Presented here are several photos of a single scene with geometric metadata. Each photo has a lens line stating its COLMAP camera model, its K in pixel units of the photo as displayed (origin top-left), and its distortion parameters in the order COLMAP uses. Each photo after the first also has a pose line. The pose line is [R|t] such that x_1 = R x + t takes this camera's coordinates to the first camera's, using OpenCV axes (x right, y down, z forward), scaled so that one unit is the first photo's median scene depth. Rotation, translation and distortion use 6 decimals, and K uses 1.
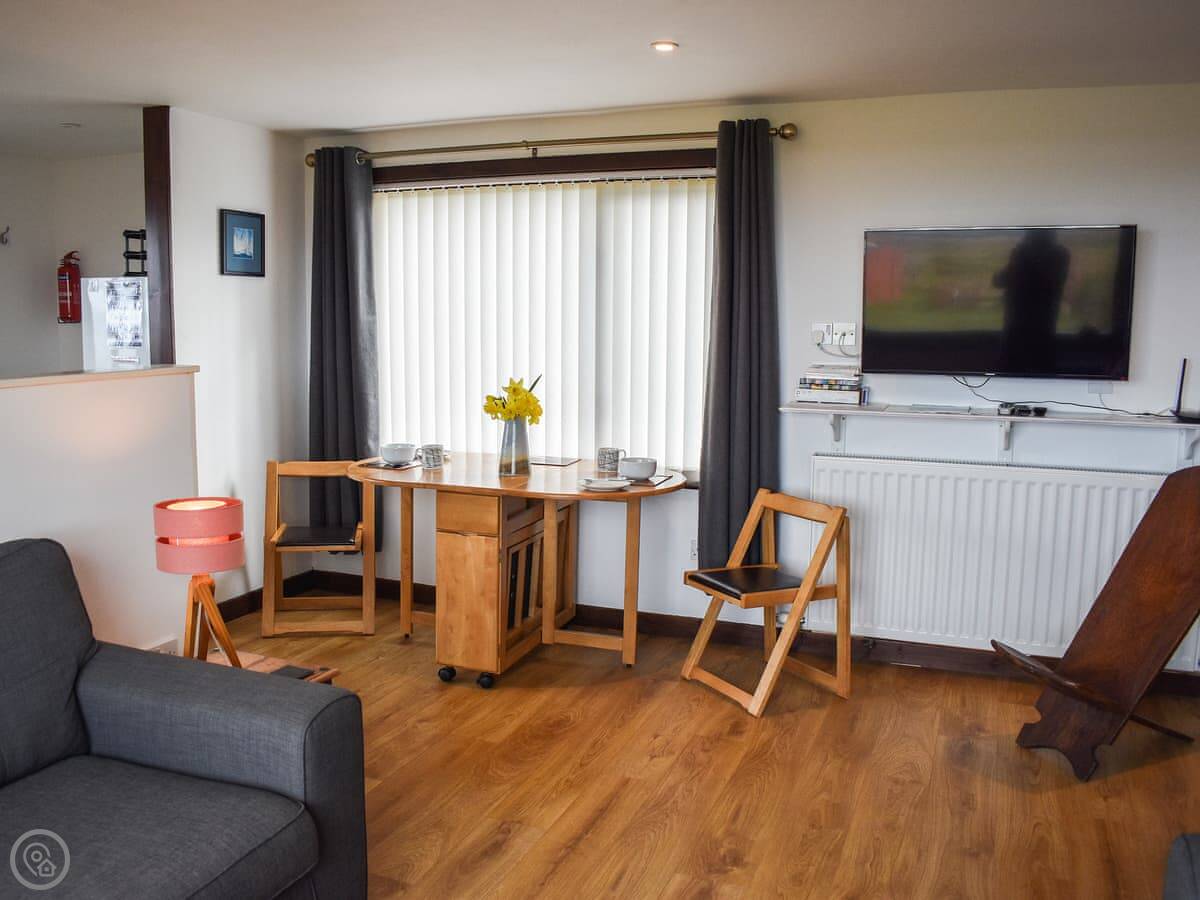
lens RADIAL K [[1052.3, 0, 600.0], [0, 1052.3, 450.0], [0, 0, 1]] dist [-0.077951, 0.003386]
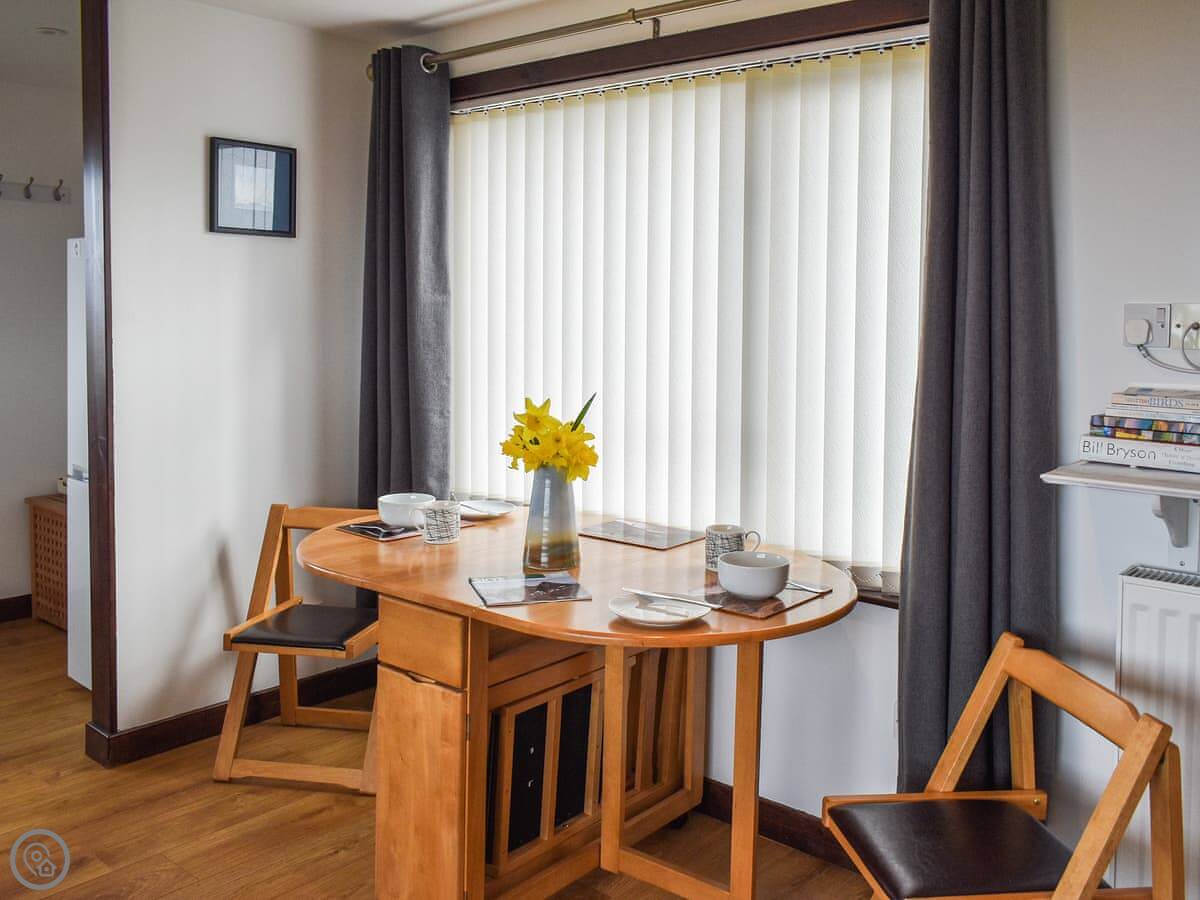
lens RADIAL K [[1149.3, 0, 602.0], [0, 1149.3, 355.1], [0, 0, 1]] dist [0.008066, -0.008559]
pose [[0.946795, 0.018605, -0.321300, 0.135003], [-0.047348, 0.995517, -0.081879, -0.038147], [0.318336, 0.092736, 0.943431, 0.383768]]
